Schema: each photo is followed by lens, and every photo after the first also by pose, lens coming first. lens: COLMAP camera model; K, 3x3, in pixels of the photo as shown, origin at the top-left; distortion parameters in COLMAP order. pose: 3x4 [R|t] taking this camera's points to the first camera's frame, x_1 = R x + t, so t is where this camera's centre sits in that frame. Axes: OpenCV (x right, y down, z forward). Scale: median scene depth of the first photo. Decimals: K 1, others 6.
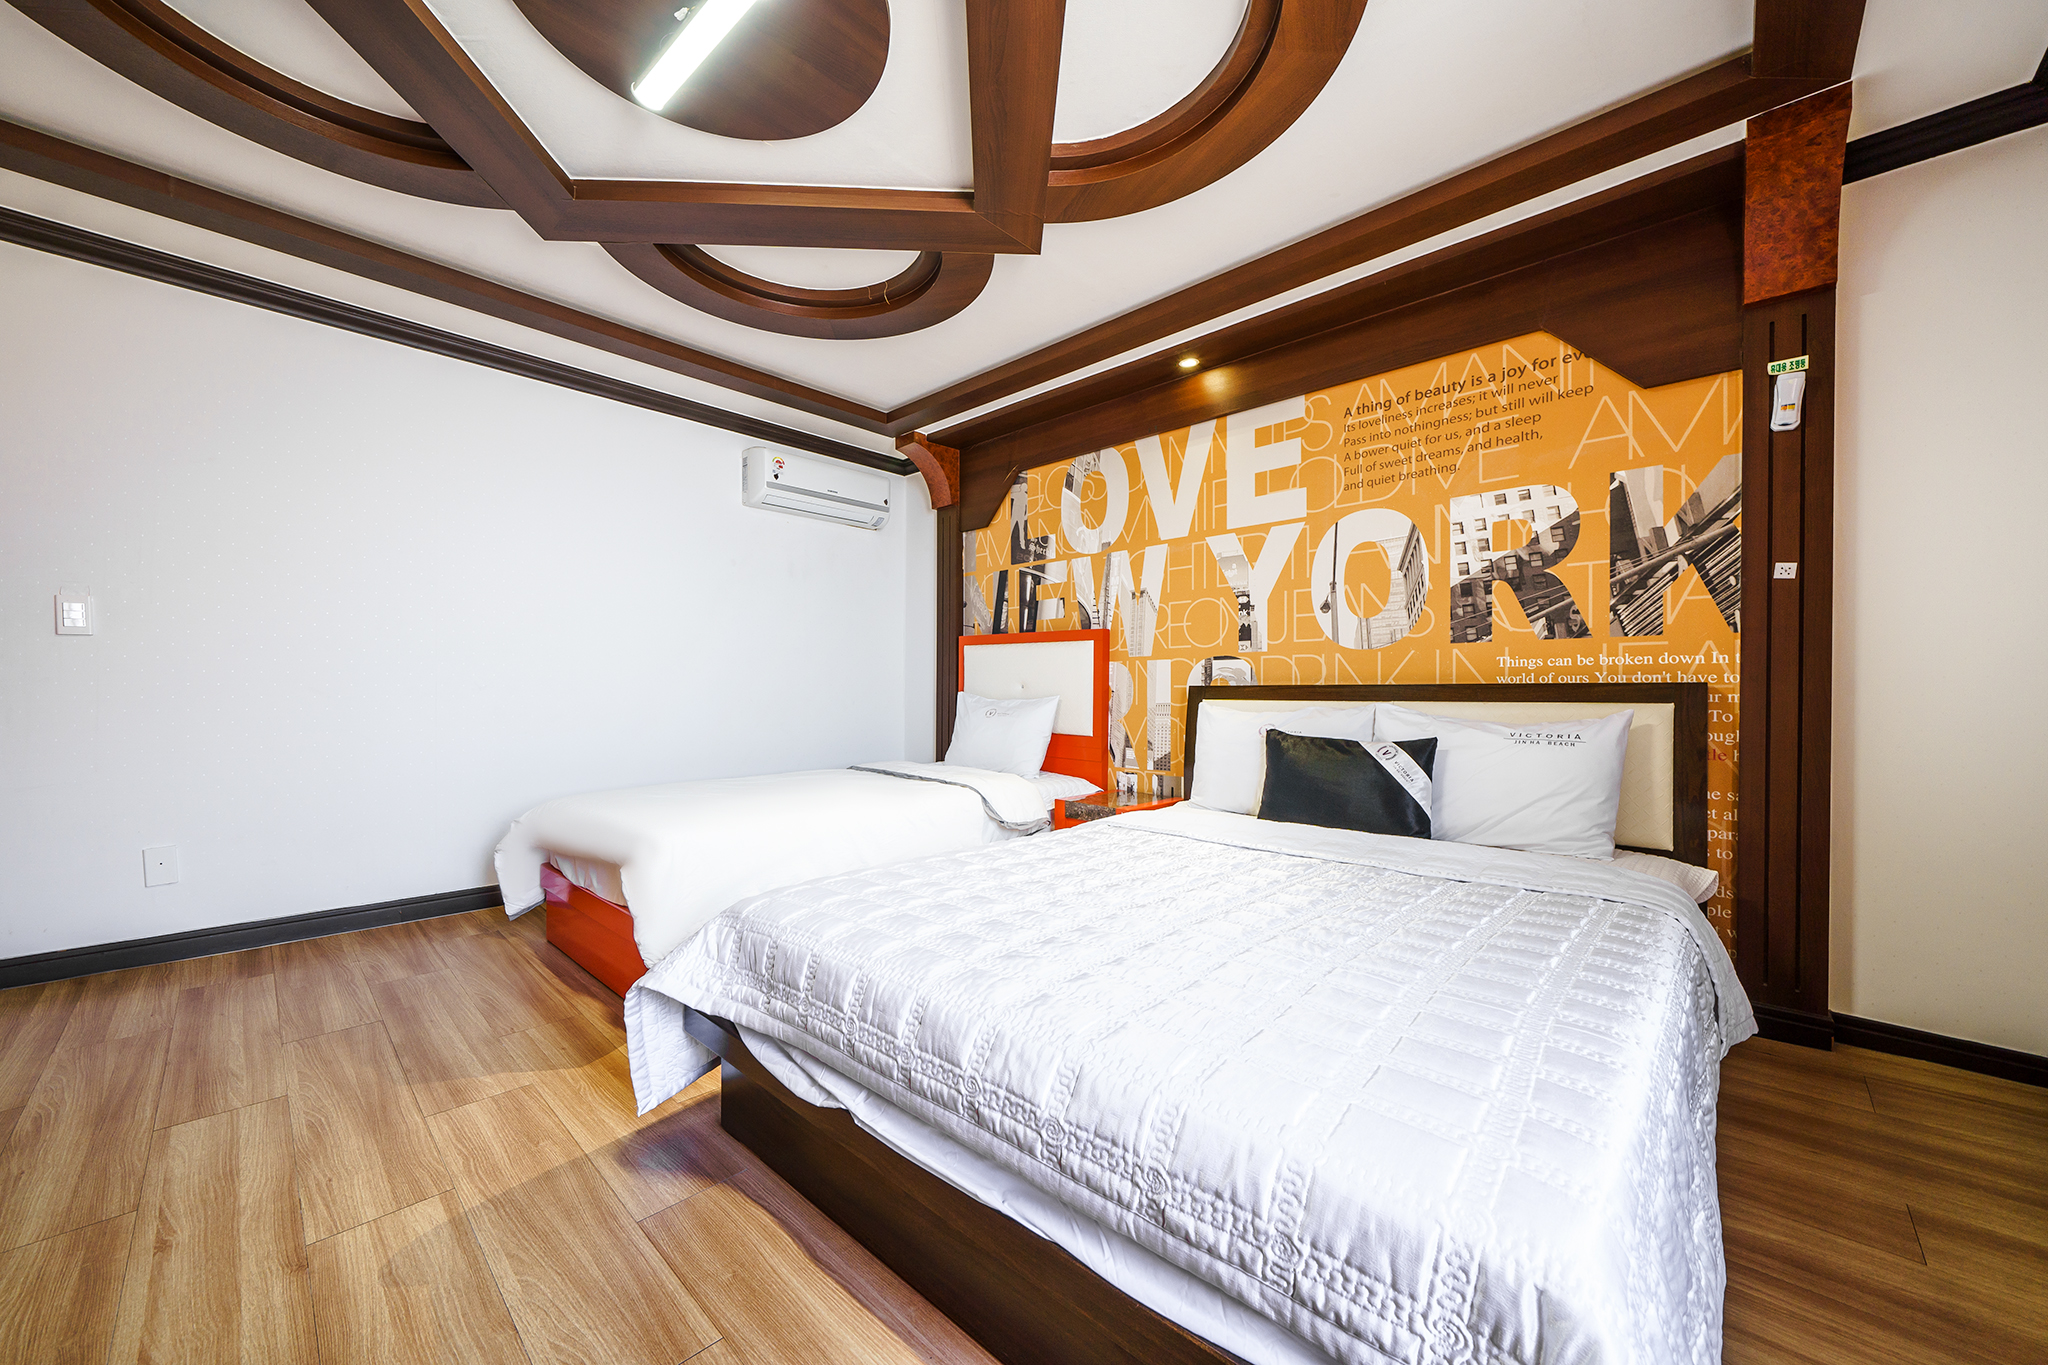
lens RADIAL K [[750.0, 0, 1027.2], [0, 750.0, 690.9], [0, 0, 1]] dist [0.000501, 0.000009]
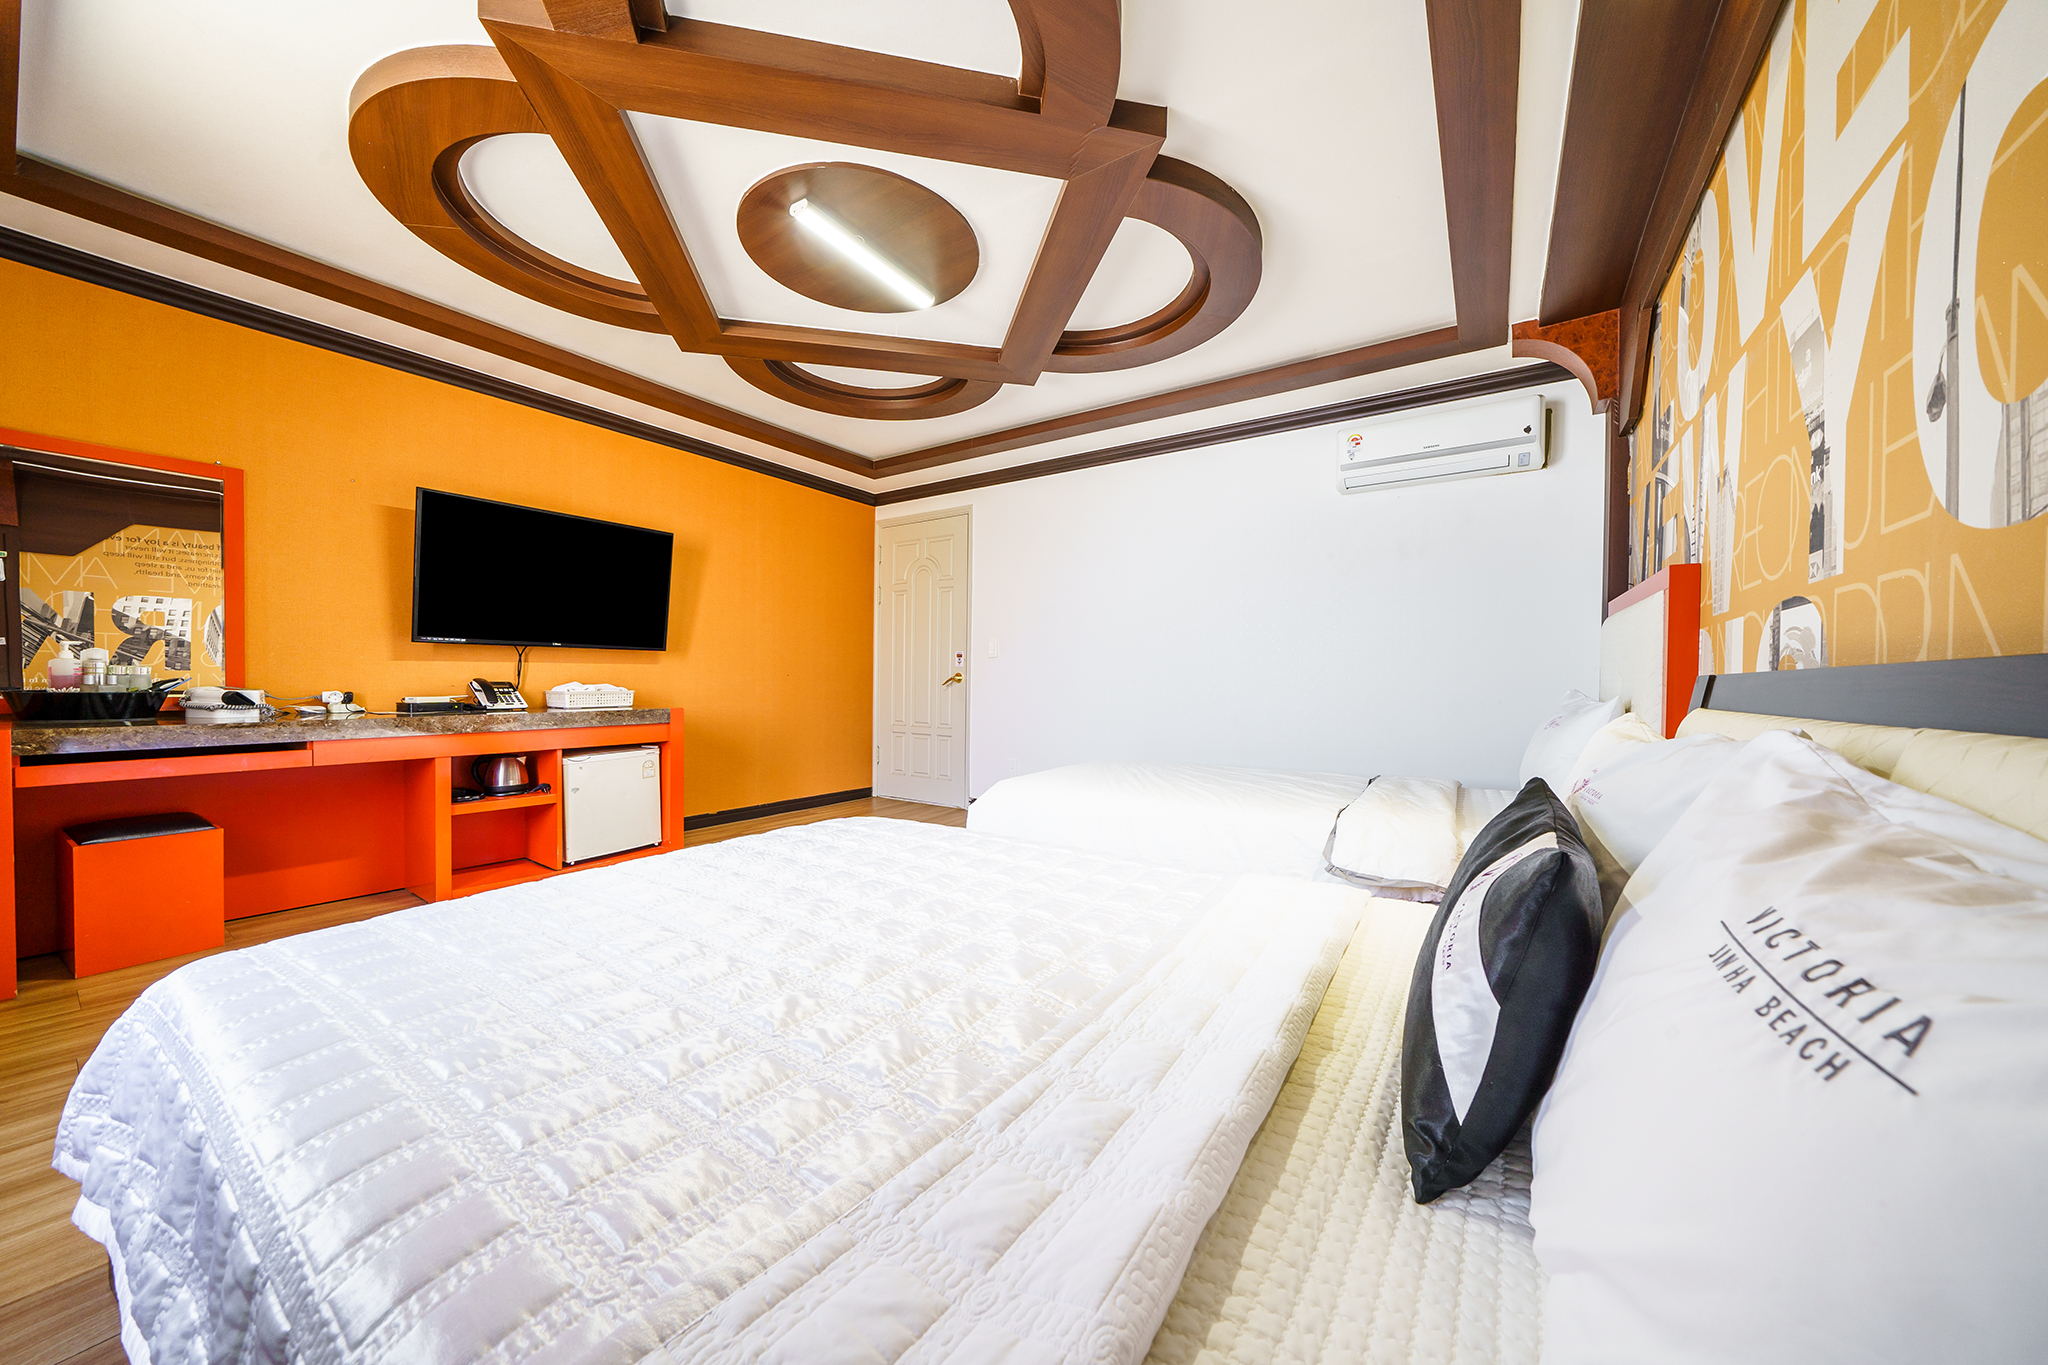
lens RADIAL K [[709.6, 0, 1036.6], [0, 709.6, 690.9], [0, 0, 1]] dist [-0.001210, -0.000128]
pose [[0.180025, 0.009753, -0.983614, 0.562961], [-0.013189, 0.999885, 0.007500, 0.004239], [0.983574, 0.011622, 0.180133, 0.562202]]
